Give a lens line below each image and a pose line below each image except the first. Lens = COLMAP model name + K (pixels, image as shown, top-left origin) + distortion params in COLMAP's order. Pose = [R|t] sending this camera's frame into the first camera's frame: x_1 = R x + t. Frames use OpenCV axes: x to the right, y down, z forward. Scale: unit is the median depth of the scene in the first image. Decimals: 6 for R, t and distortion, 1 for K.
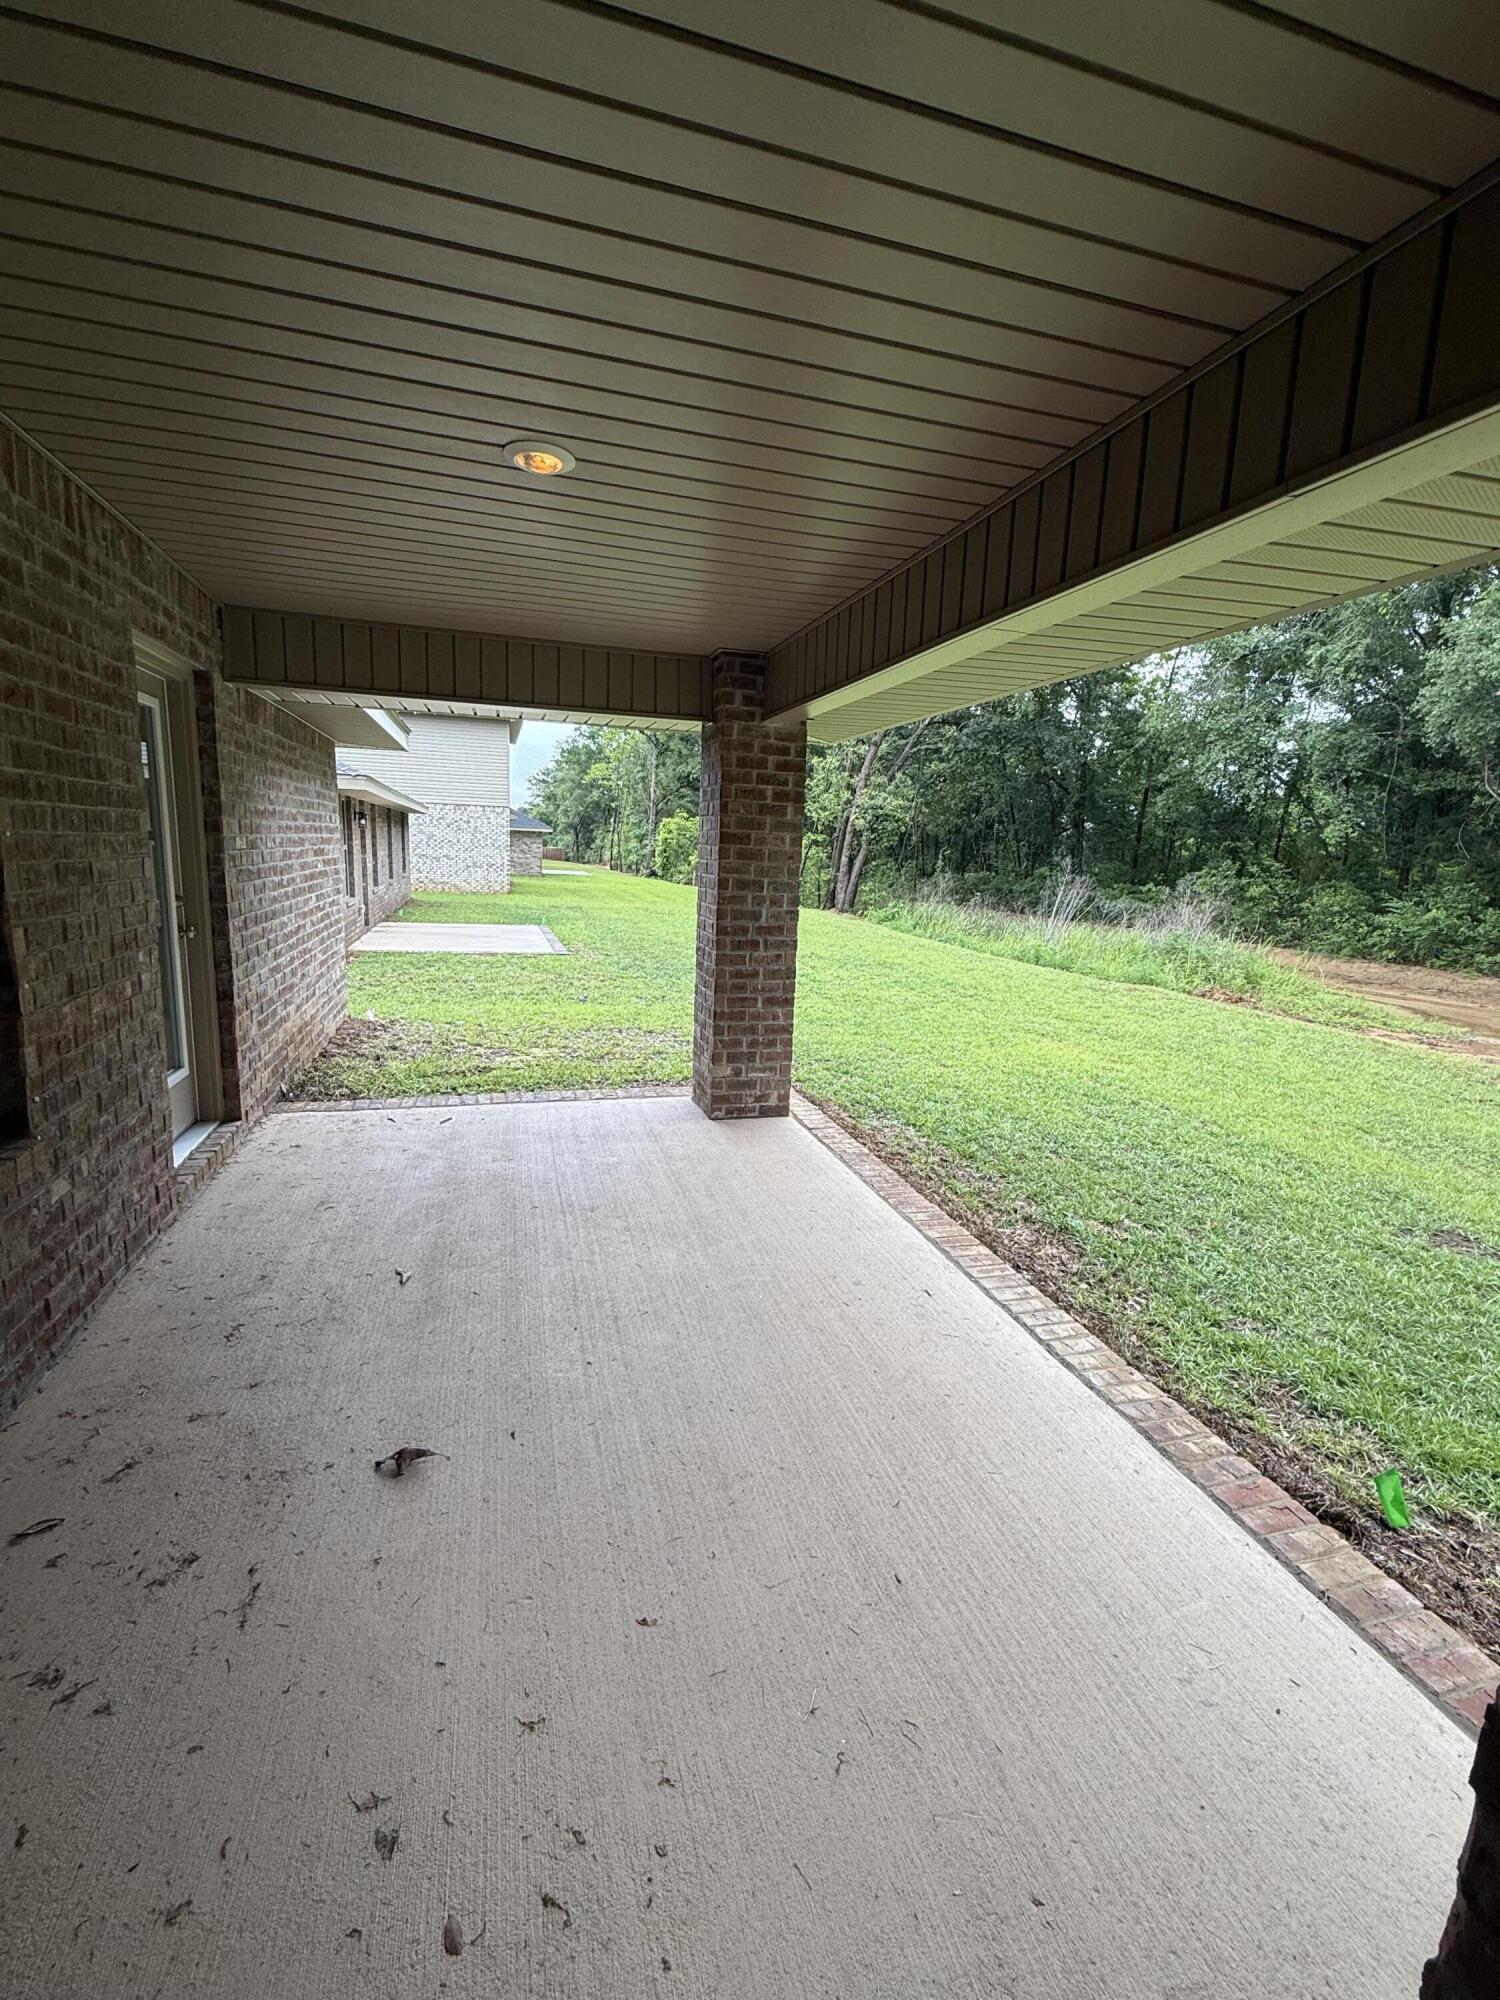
lens RADIAL K [[868.5, 0, 750.0], [0, 868.5, 1000.0], [0, 0, 1]] dist [-0.007039, -0.000039]
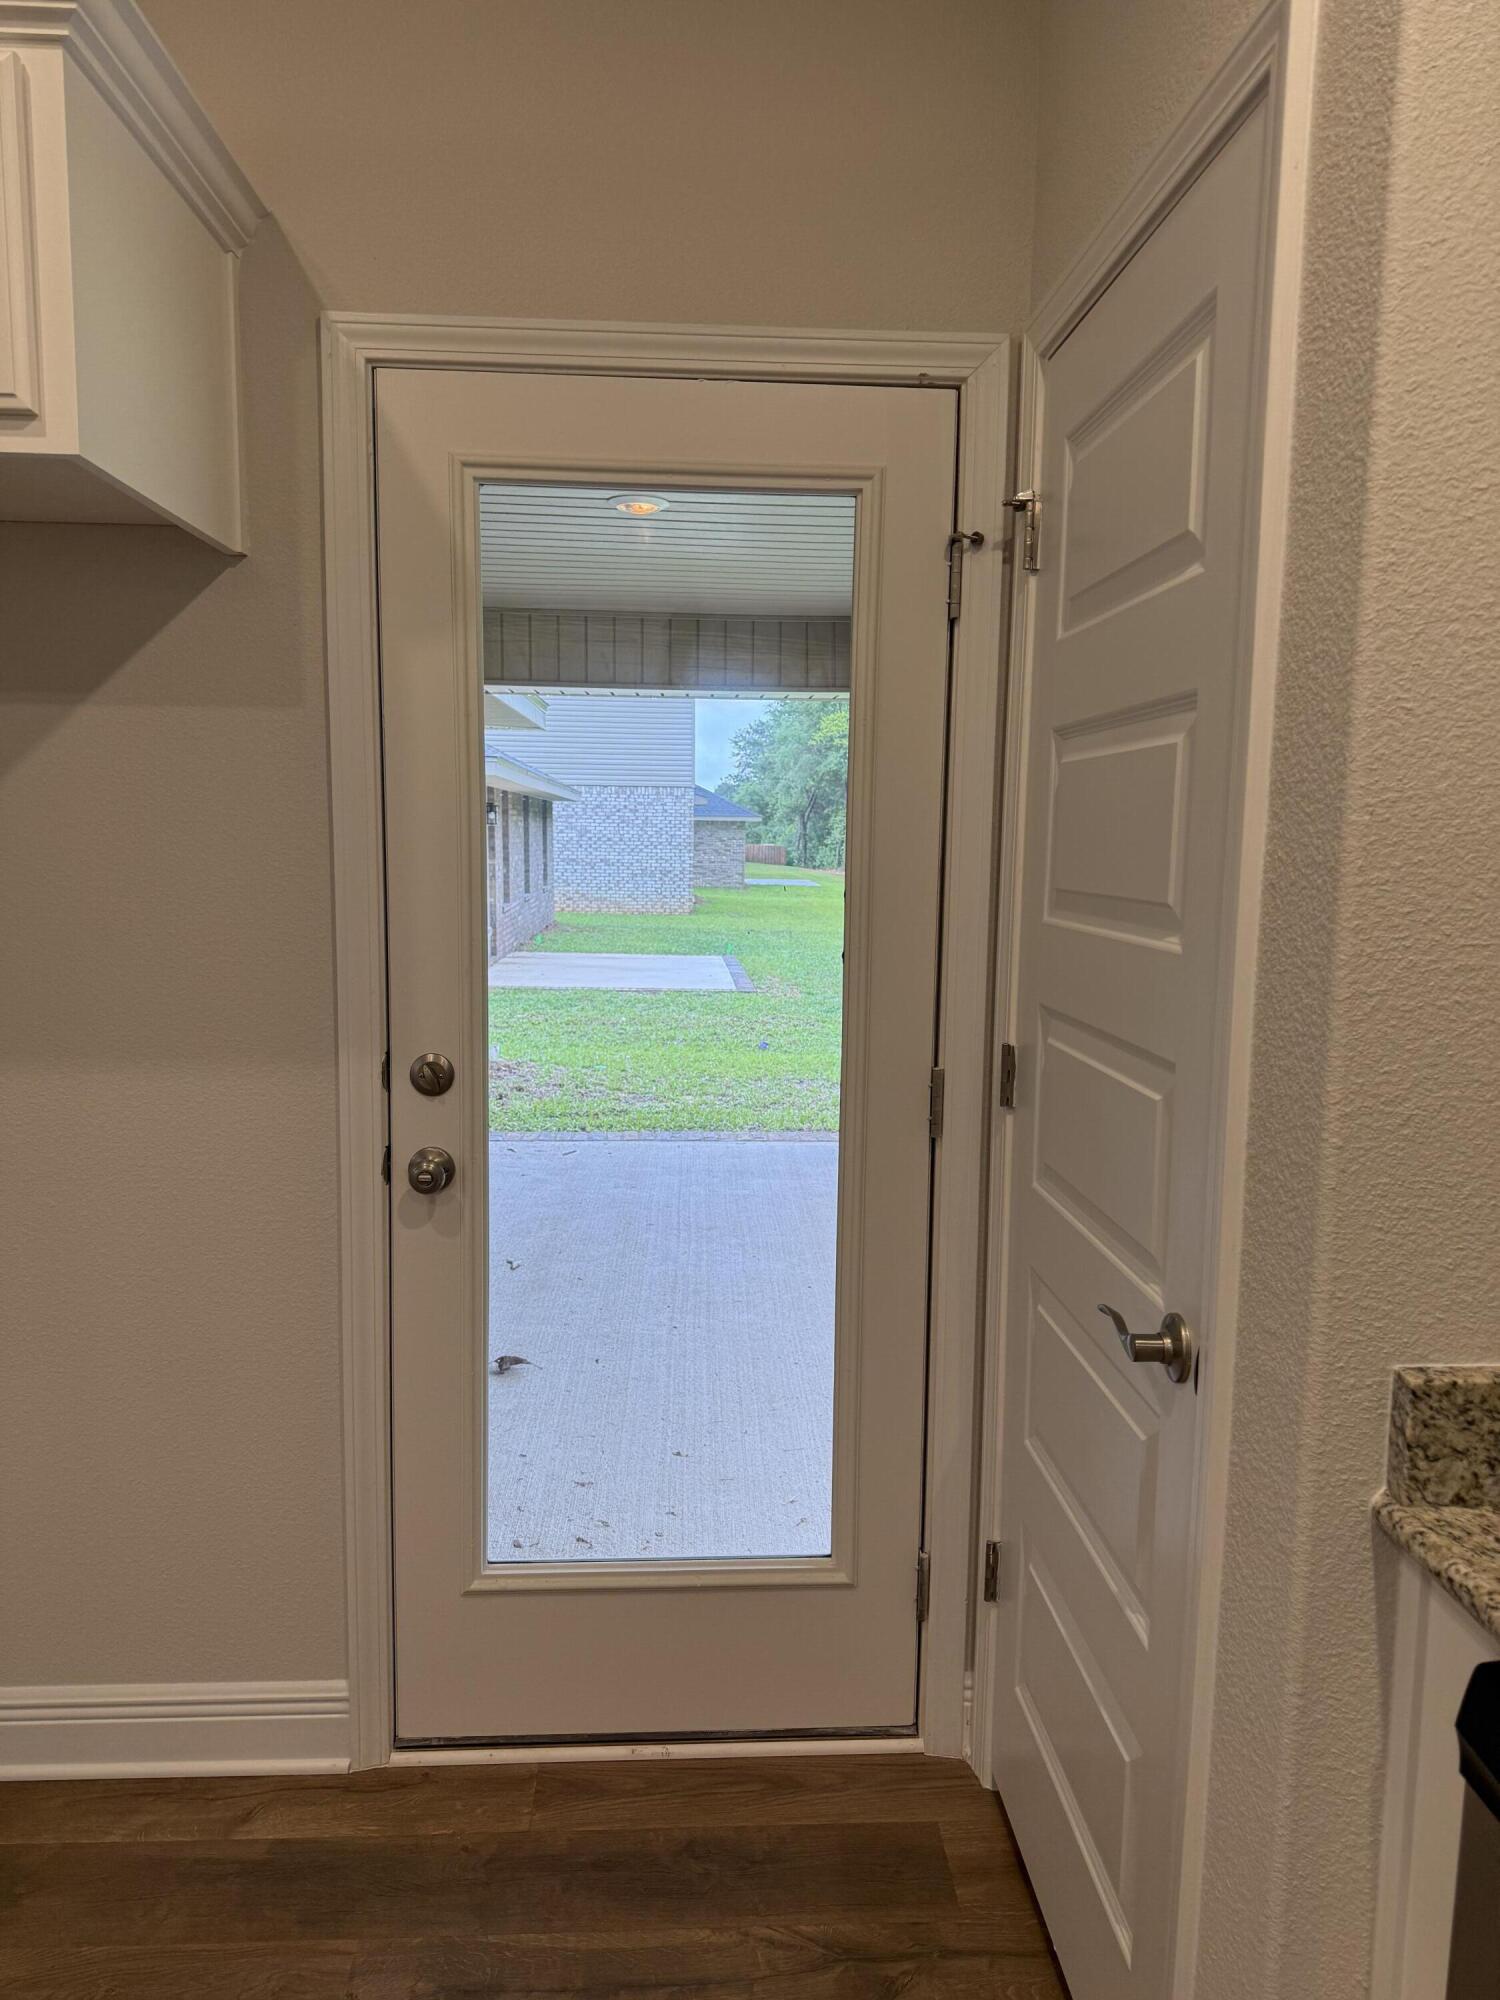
lens RADIAL K [[1425.0, 0, 750.0], [0, 1425.0, 1000.0], [0, 0, 1]] dist [0.078178, -0.052465]
pose [[0.971811, 0.000654, -0.235760, 0.052370], [-0.015457, 0.998021, -0.060946, 0.021323], [0.235253, 0.062873, 0.969898, -0.115366]]
